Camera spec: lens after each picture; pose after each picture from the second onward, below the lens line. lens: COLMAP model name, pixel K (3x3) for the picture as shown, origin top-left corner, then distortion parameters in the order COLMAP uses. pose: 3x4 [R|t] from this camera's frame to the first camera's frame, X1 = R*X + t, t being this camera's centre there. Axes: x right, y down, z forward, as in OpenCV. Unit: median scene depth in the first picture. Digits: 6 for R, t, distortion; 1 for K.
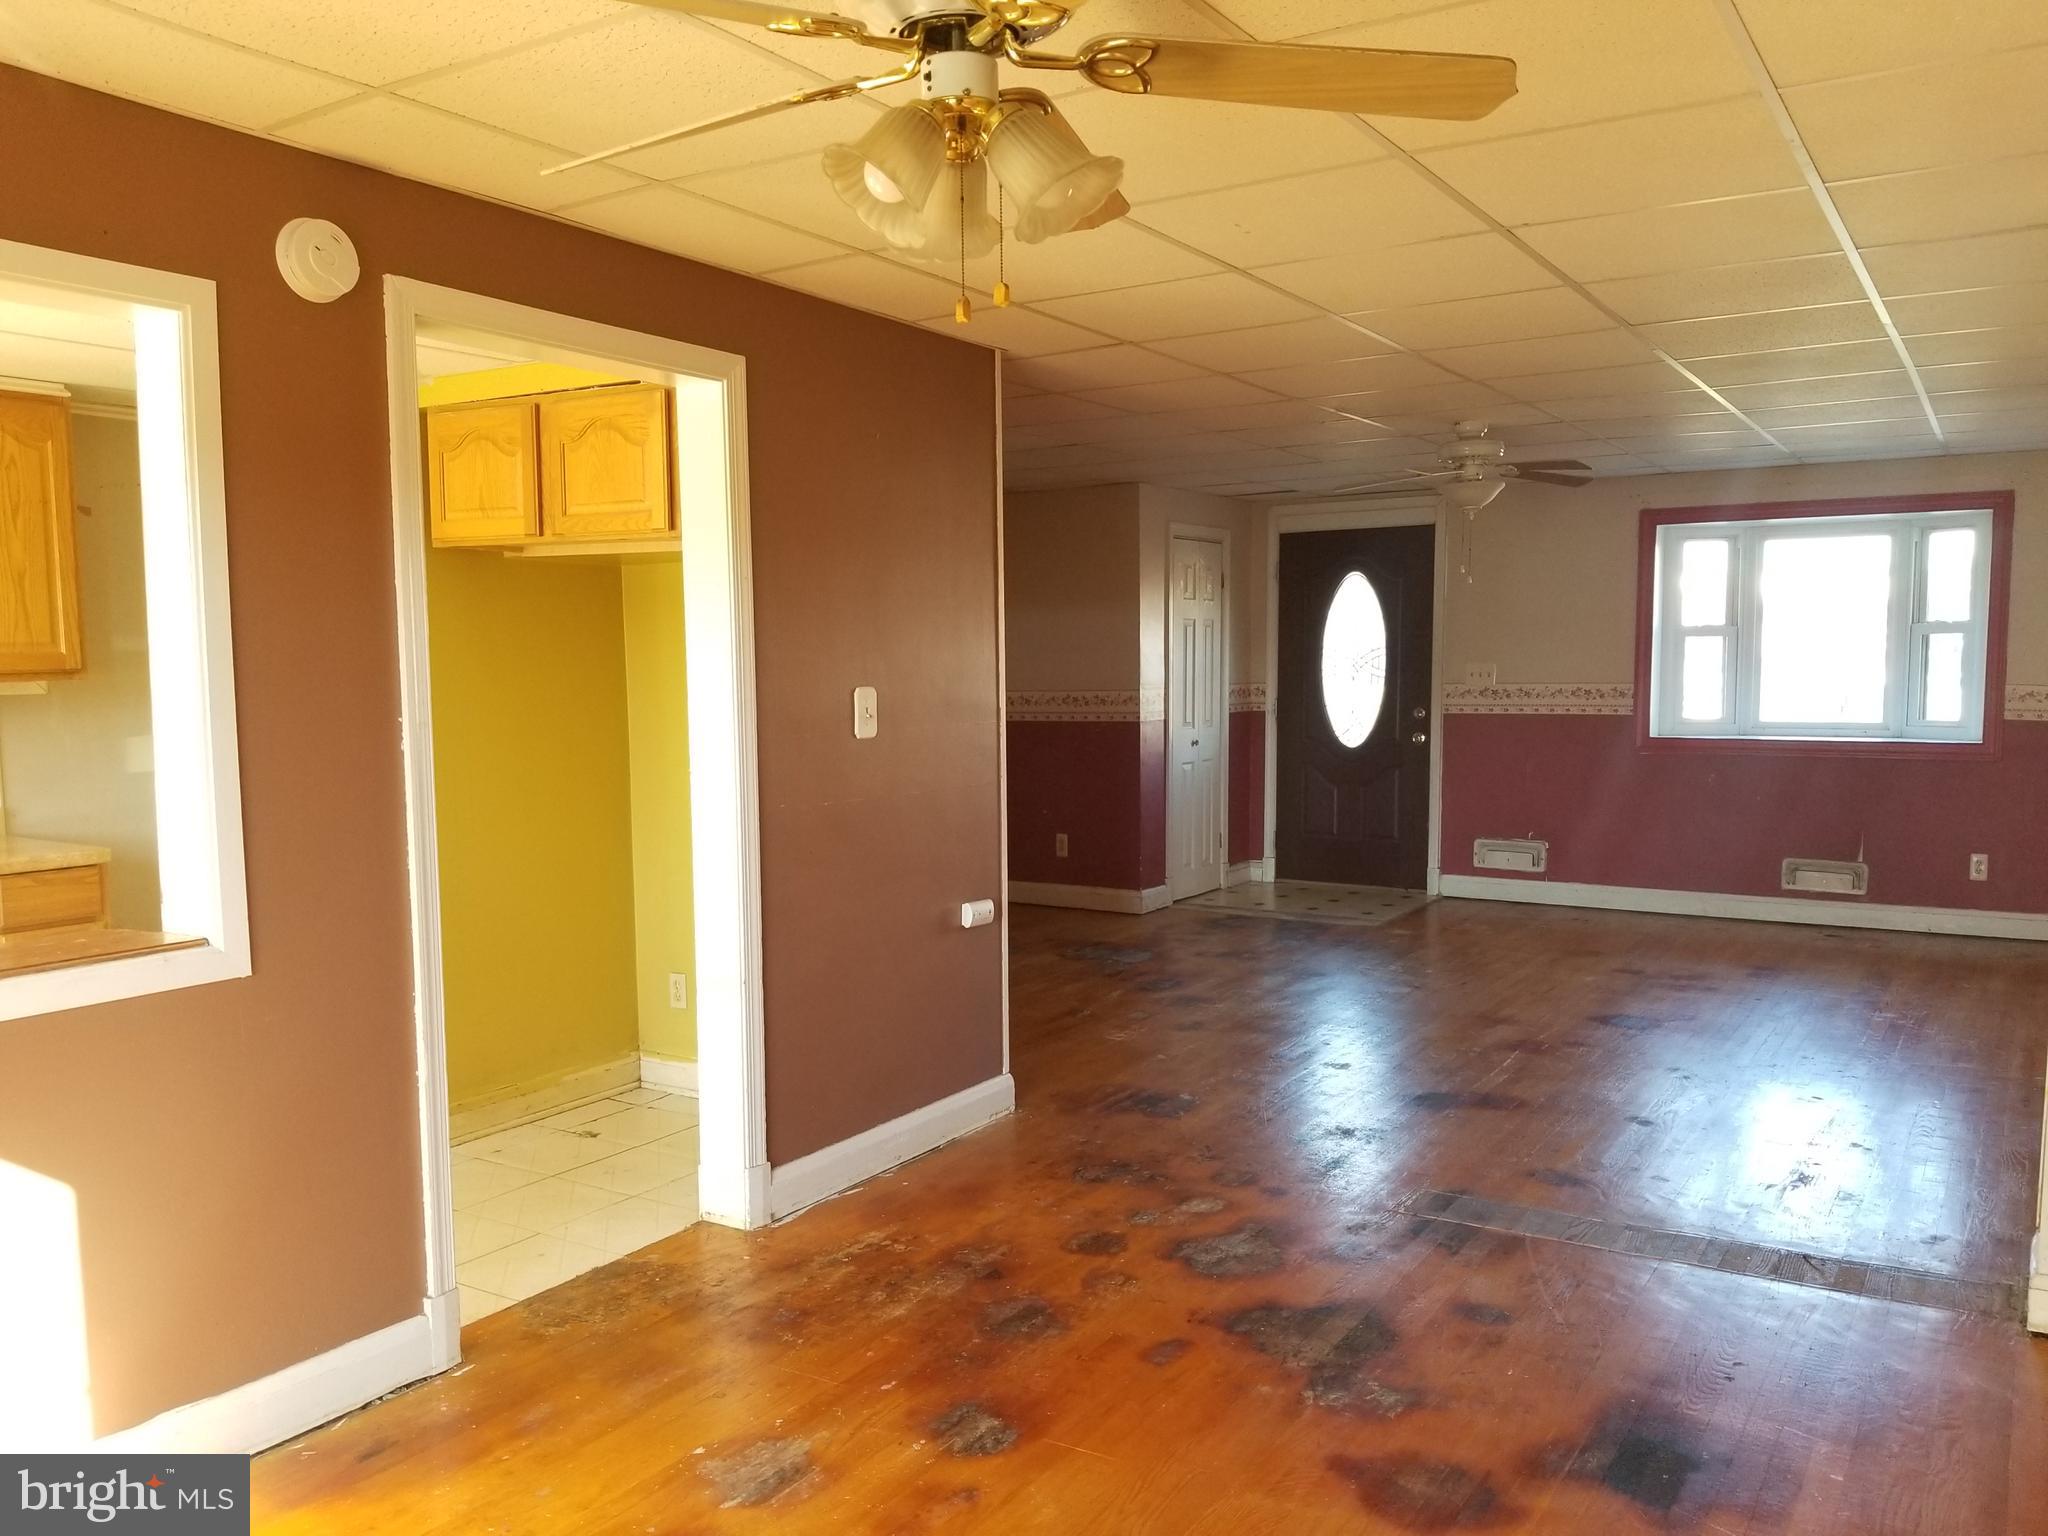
lens RADIAL K [[1572.7, 0, 1024.6], [0, 1572.7, 793.6], [0, 0, 1]] dist [0.090825, -0.162615]
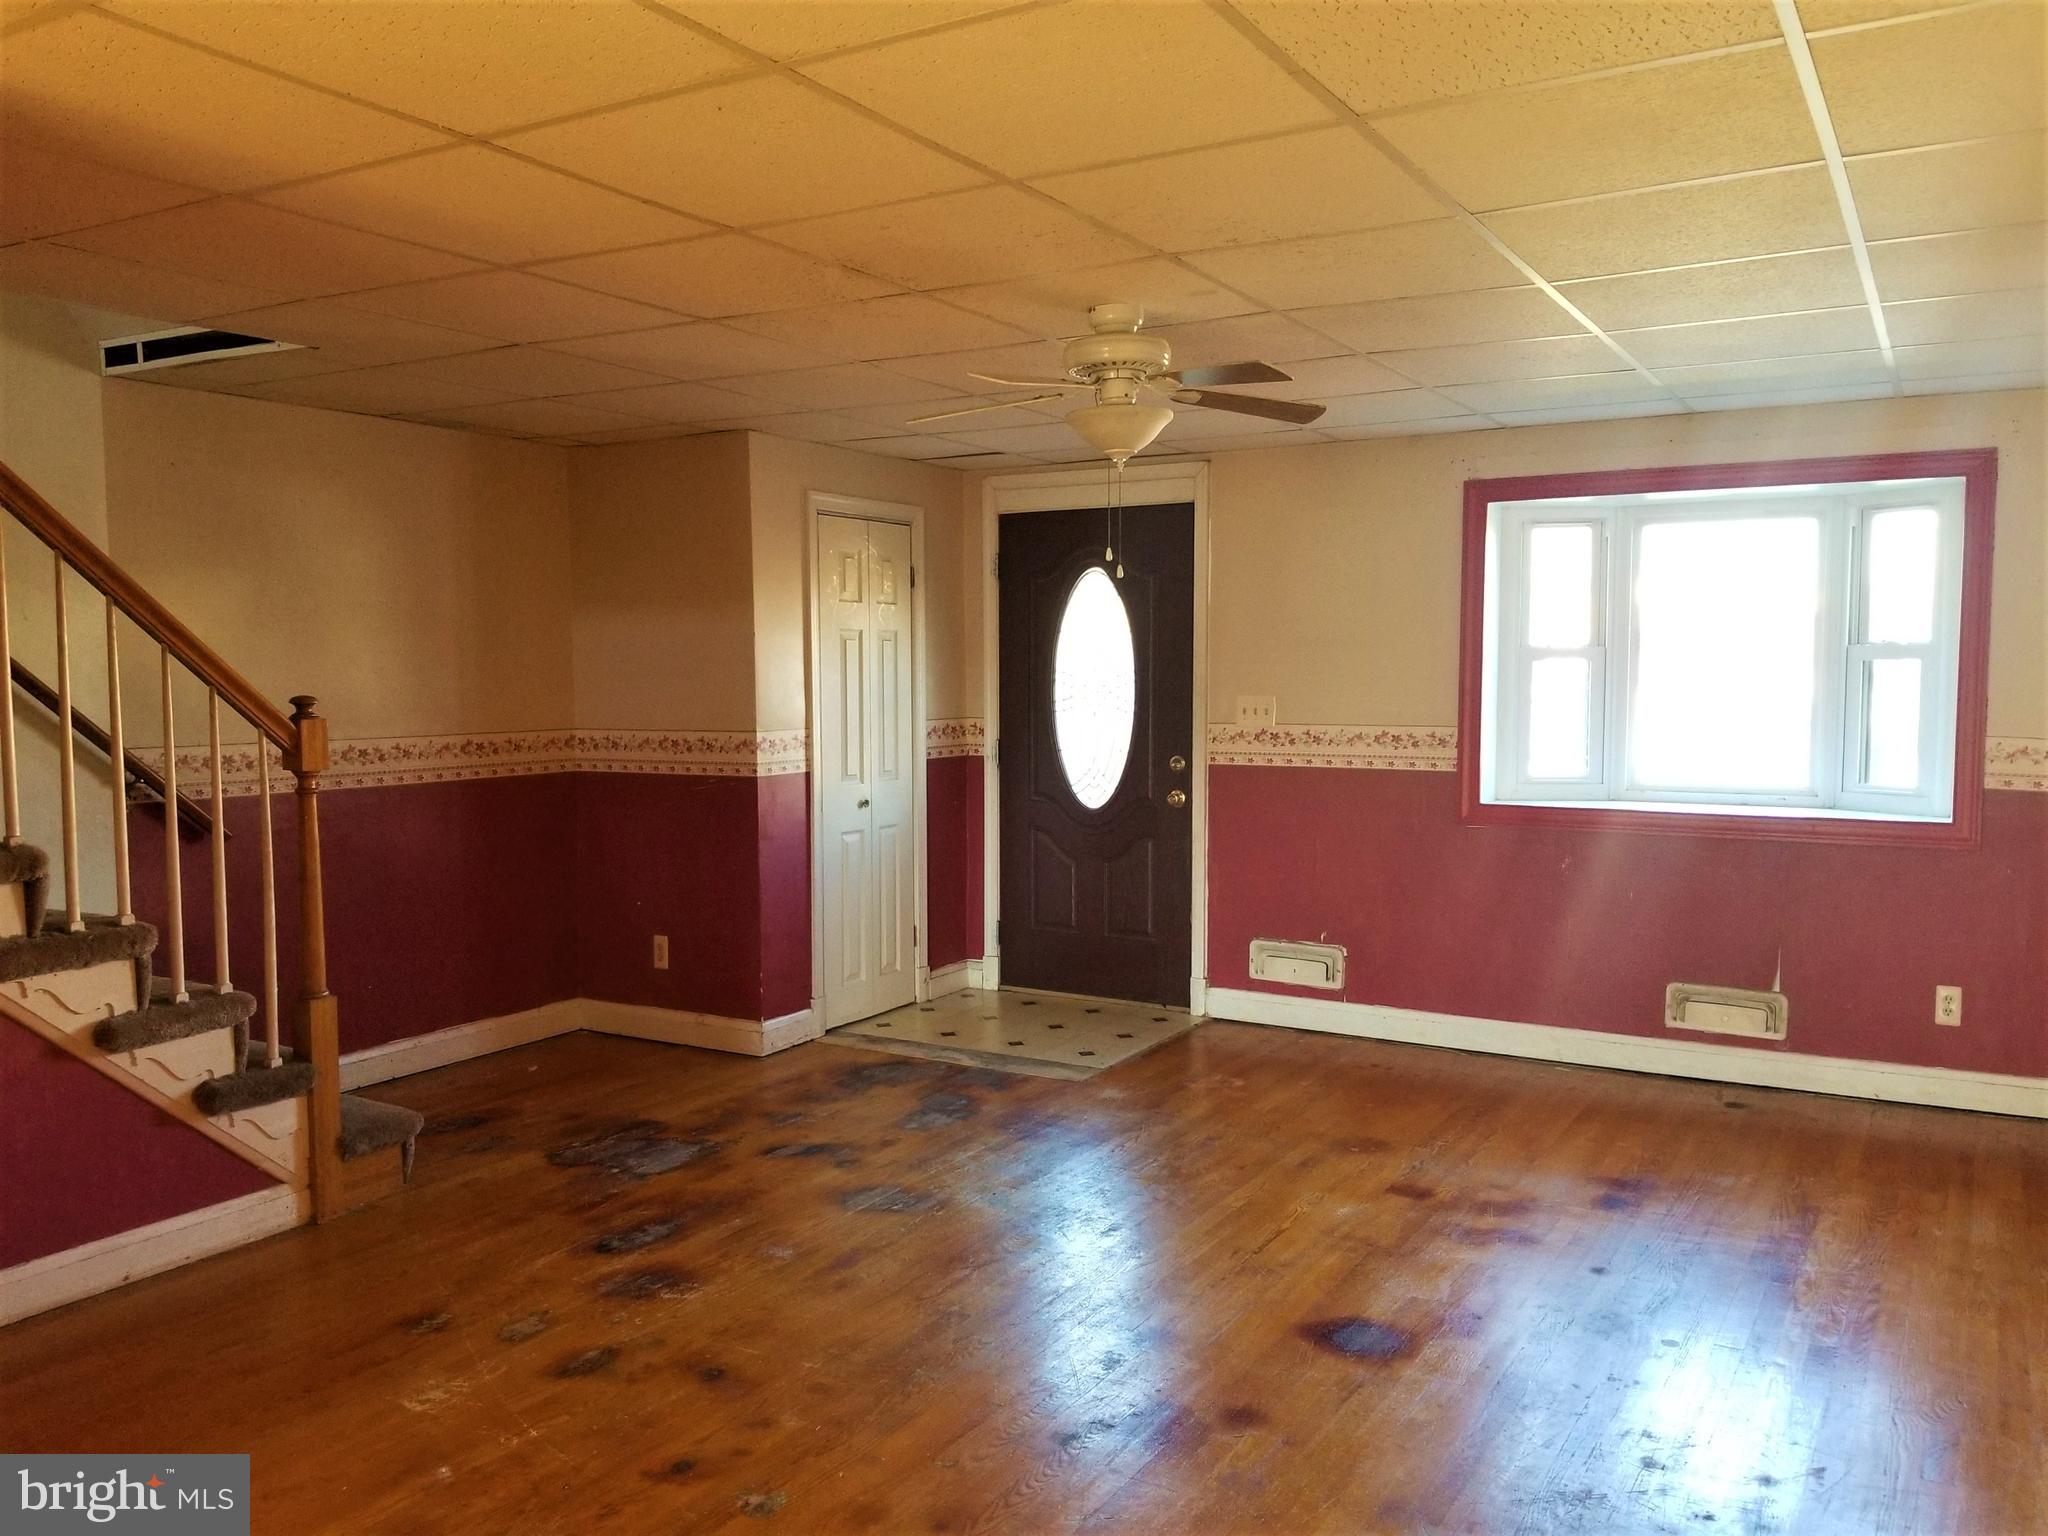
lens RADIAL K [[1607.8, 0, 1024.0], [0, 1607.8, 768.0], [0, 0, 1]] dist [0.106049, -0.184725]
pose [[0.999303, 0.004414, 0.037075, 0.161343], [-0.003564, 0.999731, -0.022936, -0.033487], [-0.037166, 0.022787, 0.999049, 0.284889]]
